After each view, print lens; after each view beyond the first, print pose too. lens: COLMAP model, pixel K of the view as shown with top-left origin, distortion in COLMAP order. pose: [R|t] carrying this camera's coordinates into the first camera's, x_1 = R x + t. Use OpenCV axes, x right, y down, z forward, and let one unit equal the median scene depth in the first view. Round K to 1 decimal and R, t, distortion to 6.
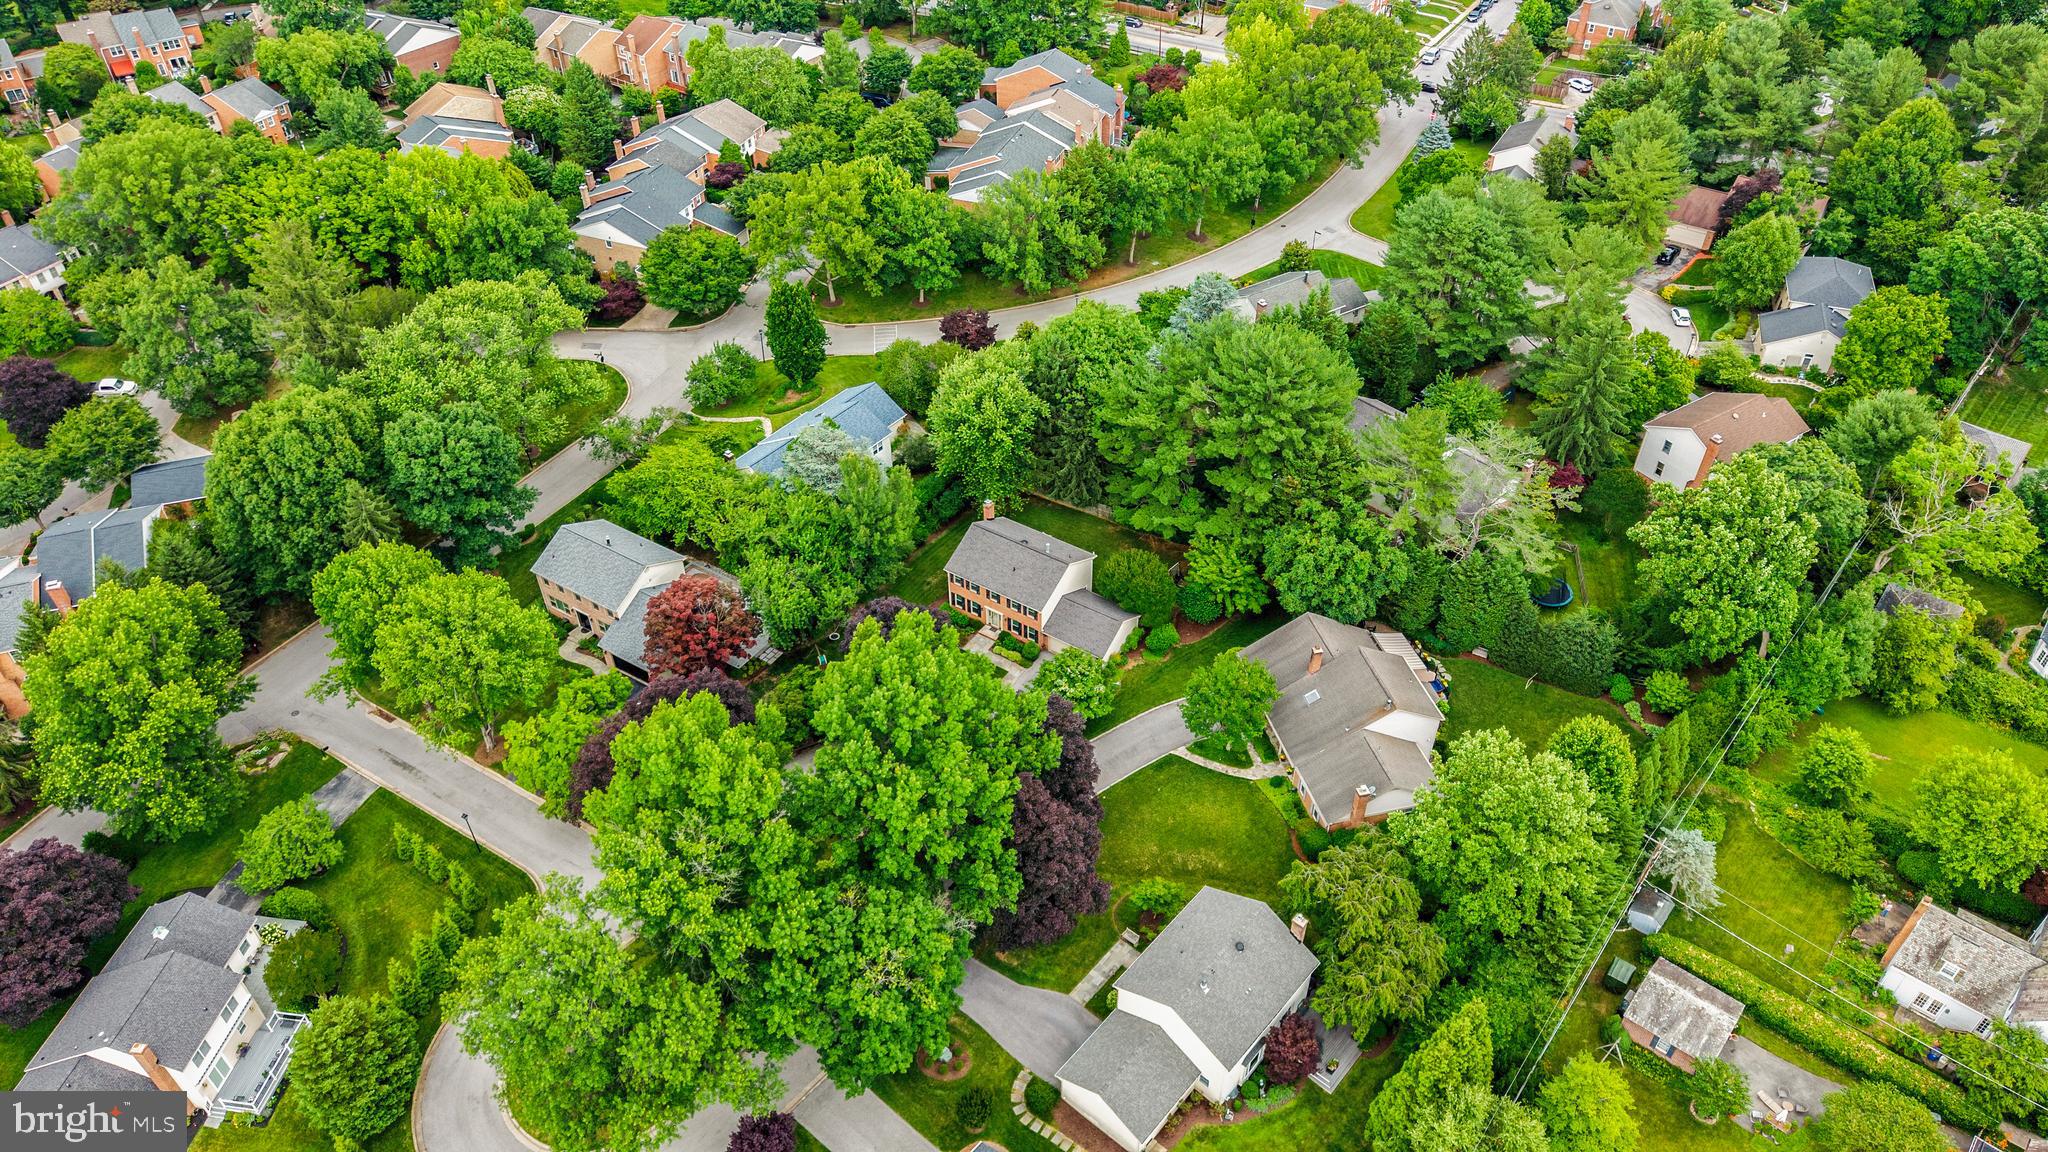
lens RADIAL K [[1395.5, 0, 1024.0], [0, 1395.5, 576.0], [0, 0, 1]] dist [0.006390, 0.001069]
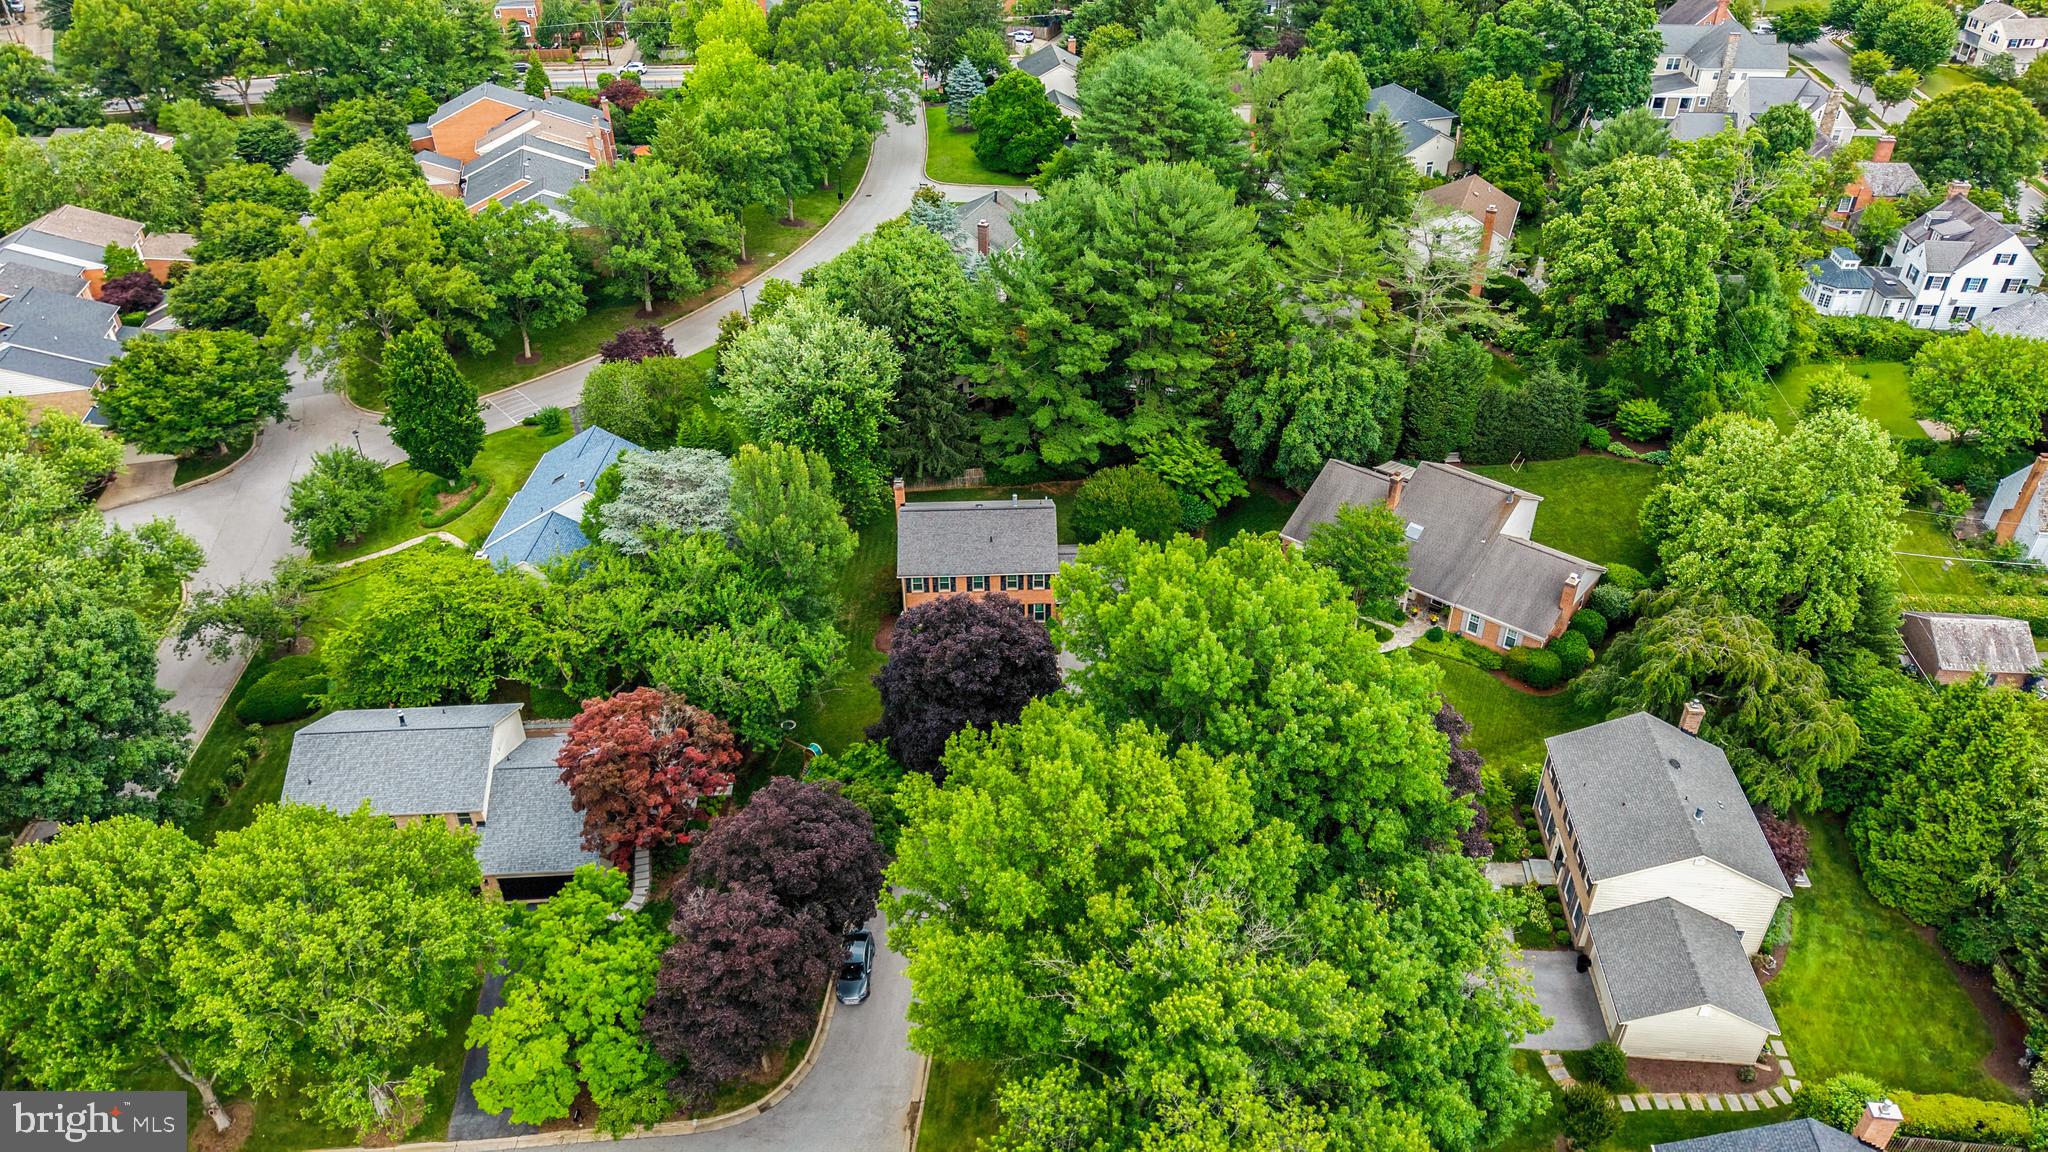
lens RADIAL K [[1389.9, 0, 1024.0], [0, 1389.9, 576.0], [0, 0, 1]] dist [0.002013, -0.000775]
pose [[0.811061, -0.328825, 0.483791, -0.284499], [0.378195, 0.925713, -0.004841, 0.019121], [-0.446260, 0.186894, 0.875170, 0.270325]]
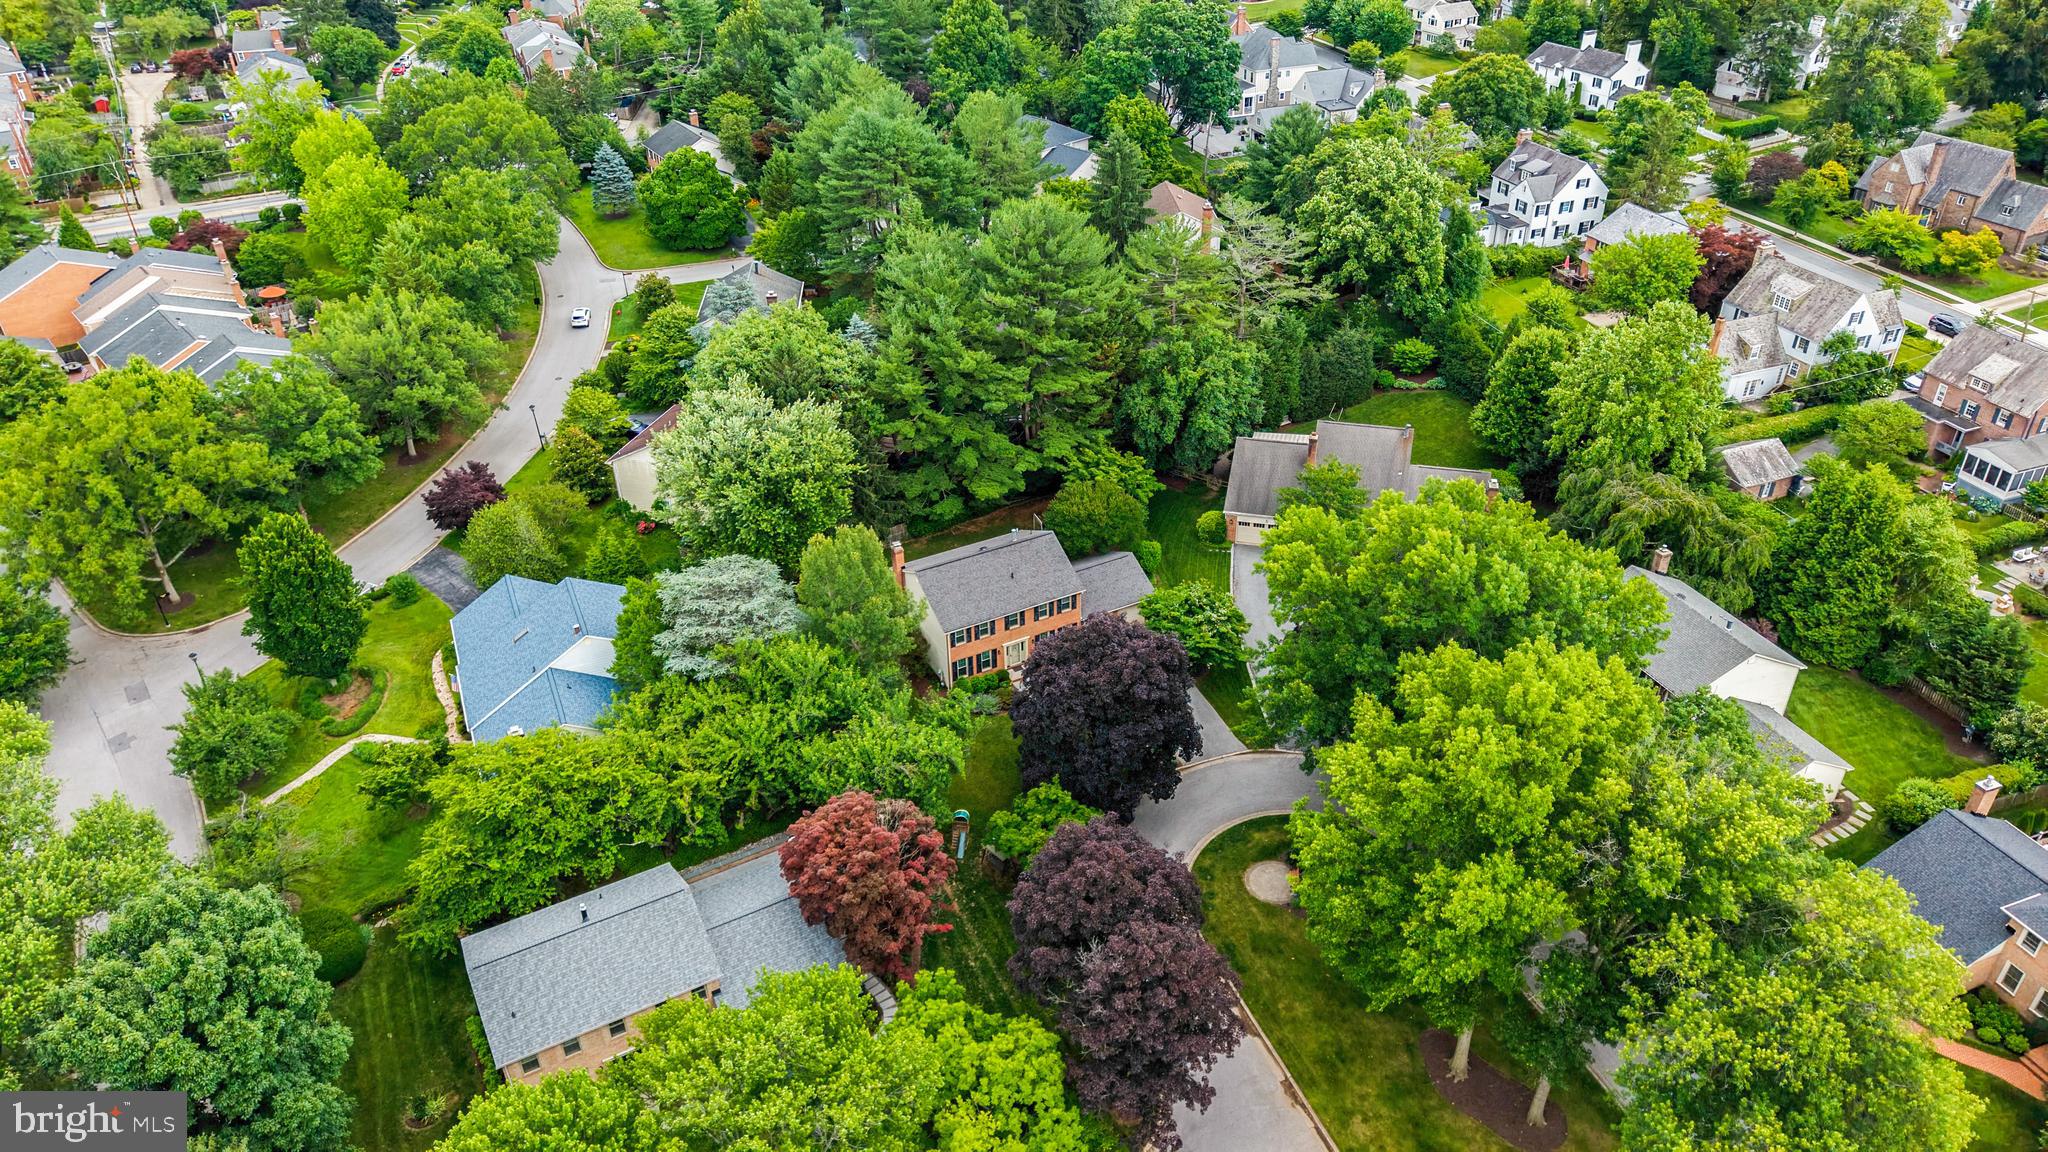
lens RADIAL K [[1395.5, 0, 1024.0], [0, 1395.5, 576.0], [0, 0, 1]] dist [0.006390, 0.001069]
pose [[0.469409, -0.471952, 0.746269, -0.455127], [0.579765, 0.802200, 0.142647, -0.087778], [-0.665979, 0.365701, 0.650181, 0.395713]]
